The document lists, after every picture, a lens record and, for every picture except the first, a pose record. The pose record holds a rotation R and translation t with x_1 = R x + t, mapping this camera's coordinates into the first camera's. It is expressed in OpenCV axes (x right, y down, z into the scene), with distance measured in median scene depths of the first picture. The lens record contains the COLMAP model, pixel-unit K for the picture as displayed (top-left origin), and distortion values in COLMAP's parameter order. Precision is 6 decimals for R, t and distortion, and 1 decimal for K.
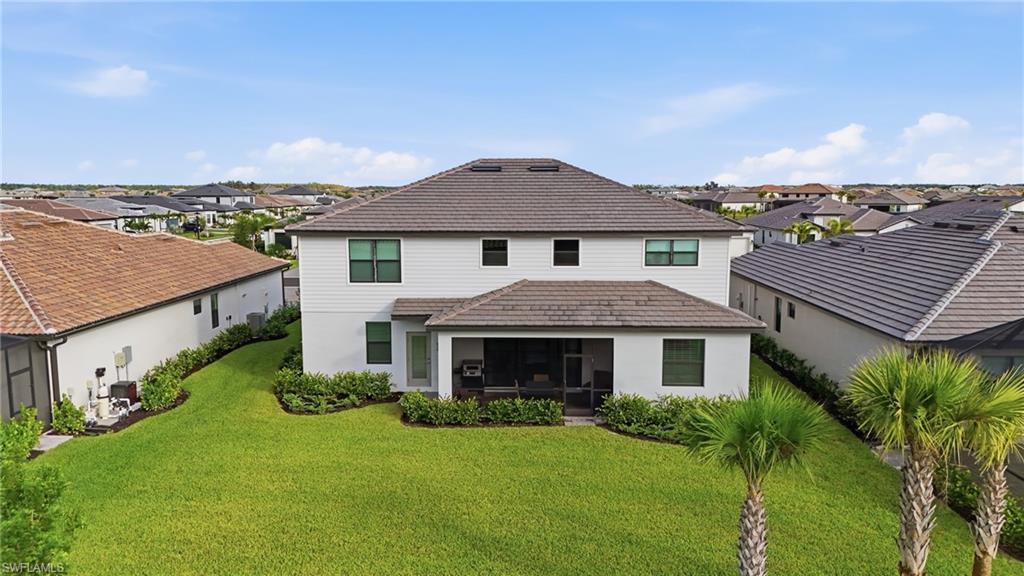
lens RADIAL K [[743.7, 0, 513.9], [0, 743.7, 289.4], [0, 0, 1]] dist [0.025480, -0.024284]
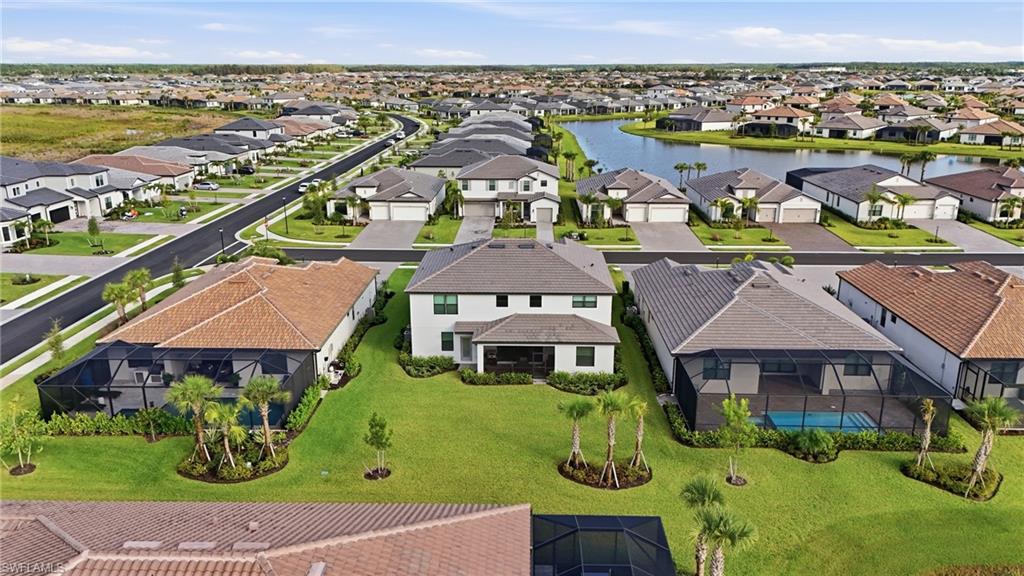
lens RADIAL K [[743.7, 0, 511.5], [0, 743.7, 286.6], [0, 0, 1]] dist [0.025480, -0.024284]
pose [[0.999999, -0.000048, -0.001658, 0.005022], [0.000305, 0.987823, 0.155581, -0.426265], [0.001630, -0.155582, 0.987822, -1.108934]]
